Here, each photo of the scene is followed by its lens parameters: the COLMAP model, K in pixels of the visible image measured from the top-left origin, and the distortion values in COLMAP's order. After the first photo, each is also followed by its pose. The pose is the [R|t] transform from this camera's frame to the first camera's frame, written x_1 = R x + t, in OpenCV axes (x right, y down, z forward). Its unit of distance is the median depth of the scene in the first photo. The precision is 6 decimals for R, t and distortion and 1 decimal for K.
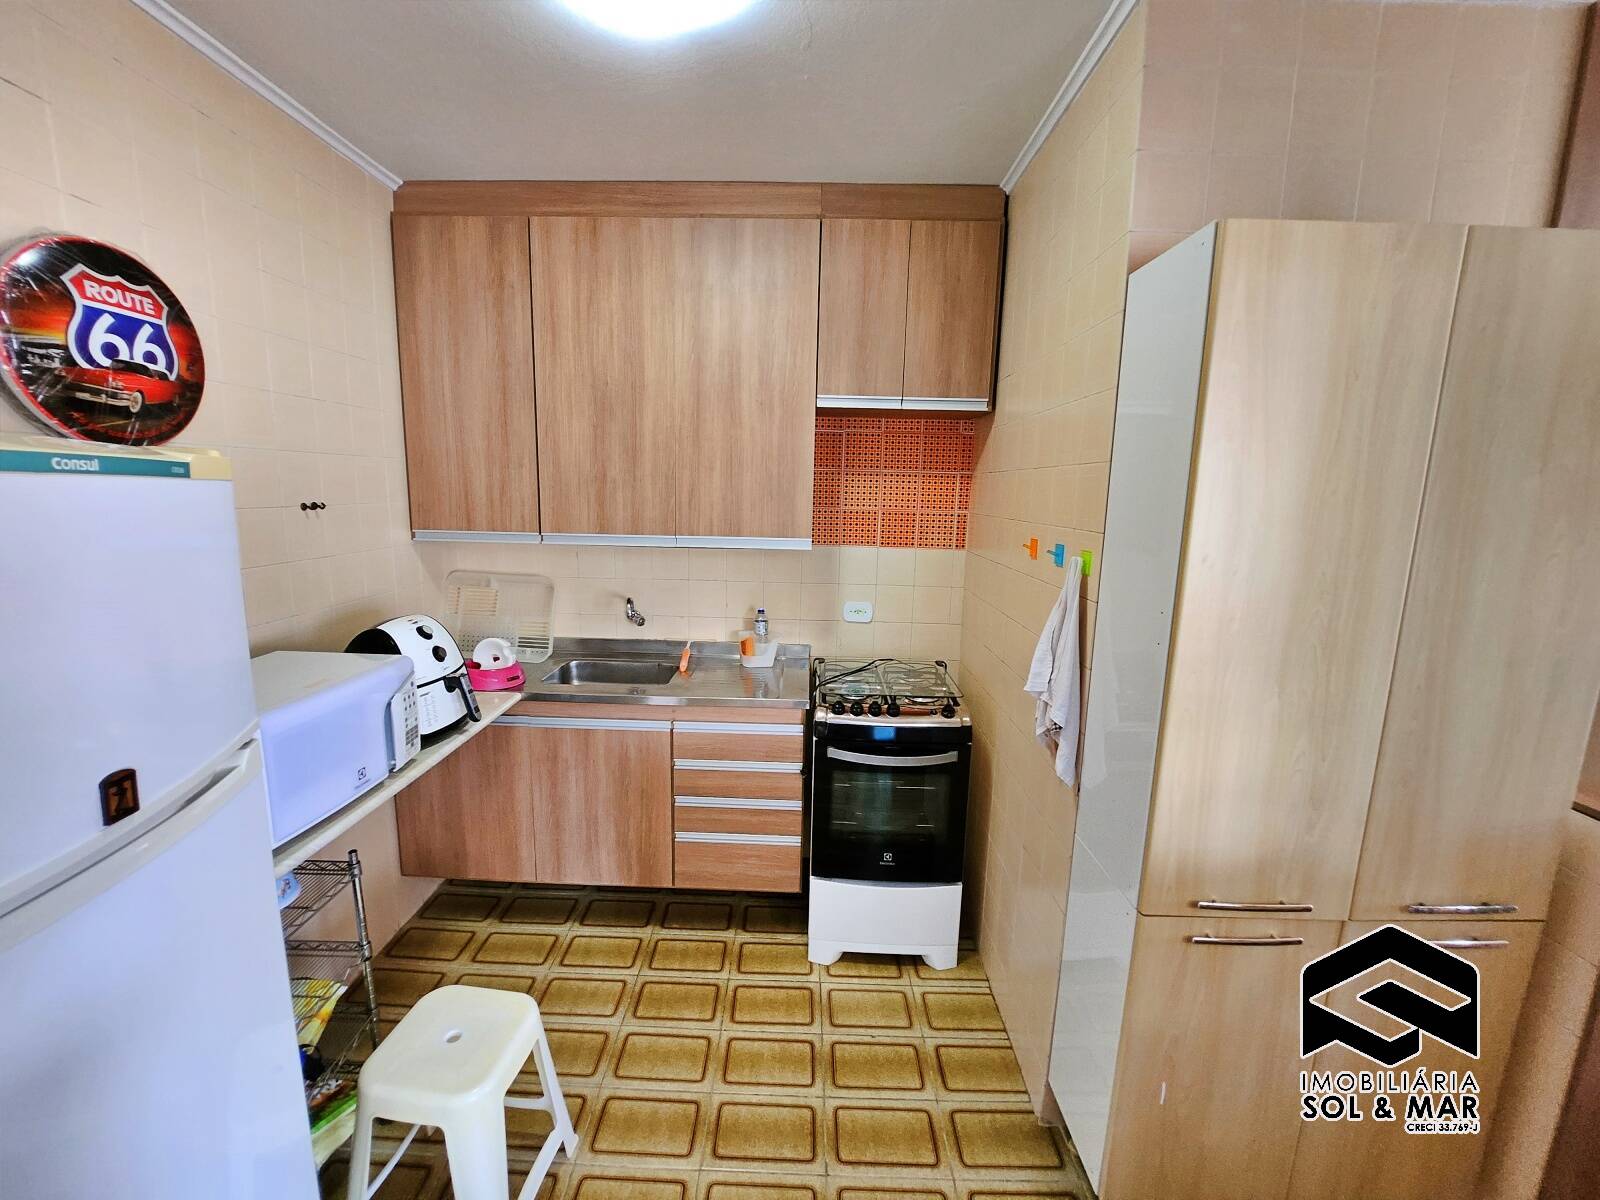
lens RADIAL K [[646.1, 0, 793.0], [0, 646.1, 602.0], [0, 0, 1]] dist [-0.024370, 0.002559]
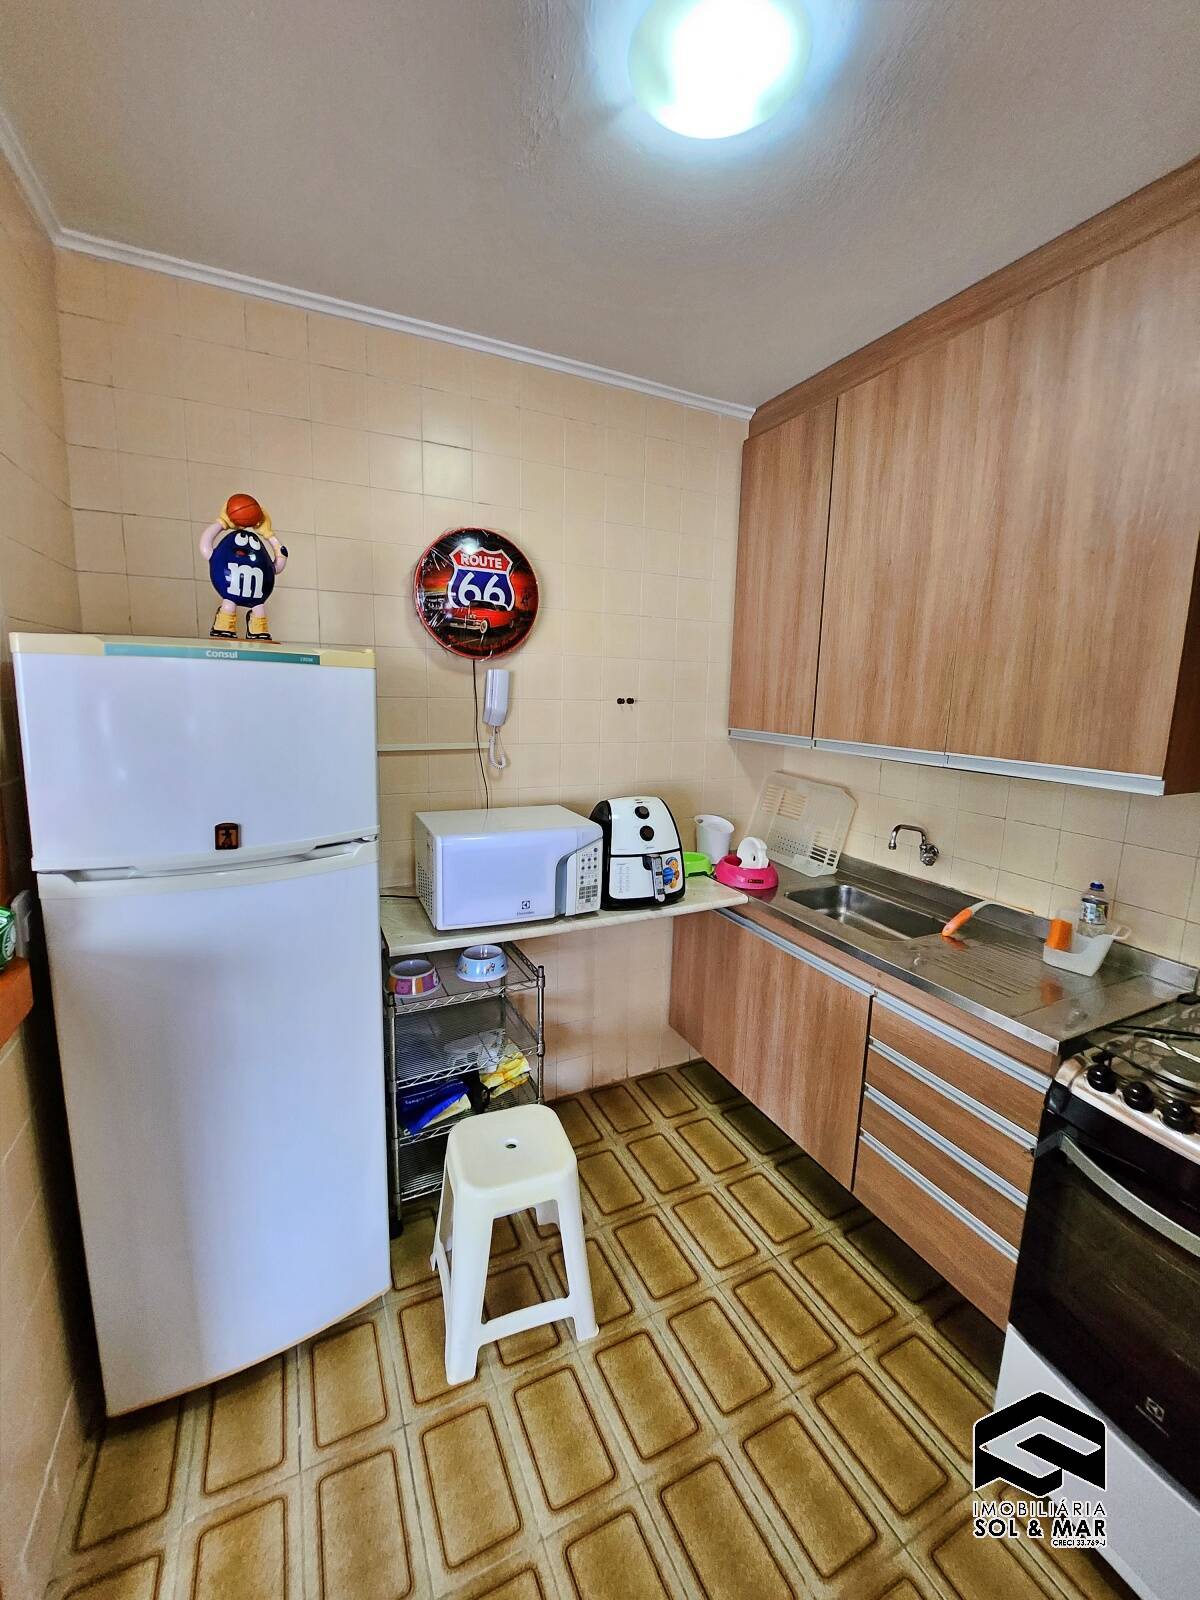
lens RADIAL K [[646.1, 0, 601.5], [0, 646.1, 795.5], [0, 0, 1]] dist [-0.024370, 0.002559]
pose [[0.447597, 0.136430, -0.883767, 0.321028], [-0.170923, 0.983125, 0.065202, -0.035571], [0.877748, 0.121872, 0.463363, 0.331711]]
